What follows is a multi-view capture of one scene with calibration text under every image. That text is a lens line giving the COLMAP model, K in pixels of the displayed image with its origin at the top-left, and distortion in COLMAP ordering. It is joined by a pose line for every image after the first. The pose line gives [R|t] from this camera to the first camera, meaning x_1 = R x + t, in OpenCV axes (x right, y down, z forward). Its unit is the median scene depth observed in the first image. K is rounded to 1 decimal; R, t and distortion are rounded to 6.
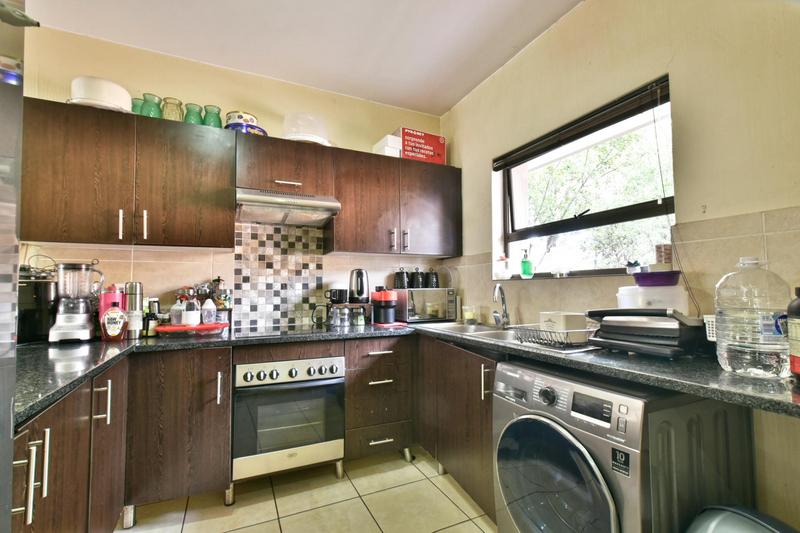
lens RADIAL K [[360.2, 0, 398.0], [0, 360.2, 276.1], [0, 0, 1]] dist [0.009846, -0.000416]
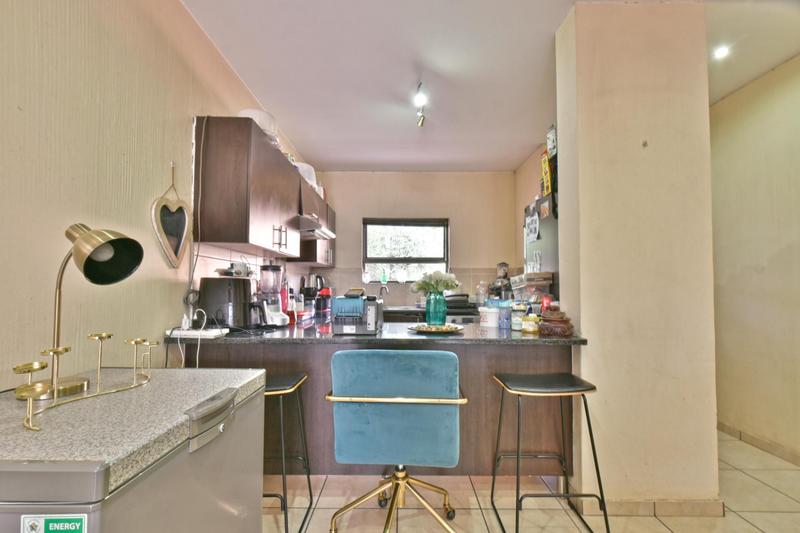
lens RADIAL K [[360.2, 0, 398.0], [0, 360.2, 276.1], [0, 0, 1]] dist [0.009846, -0.000416]
pose [[0.426616, 0.035239, 0.903746, -0.580271], [-0.036862, 0.999088, -0.021556, 0.002484], [-0.903682, -0.024117, 0.427526, 0.018749]]
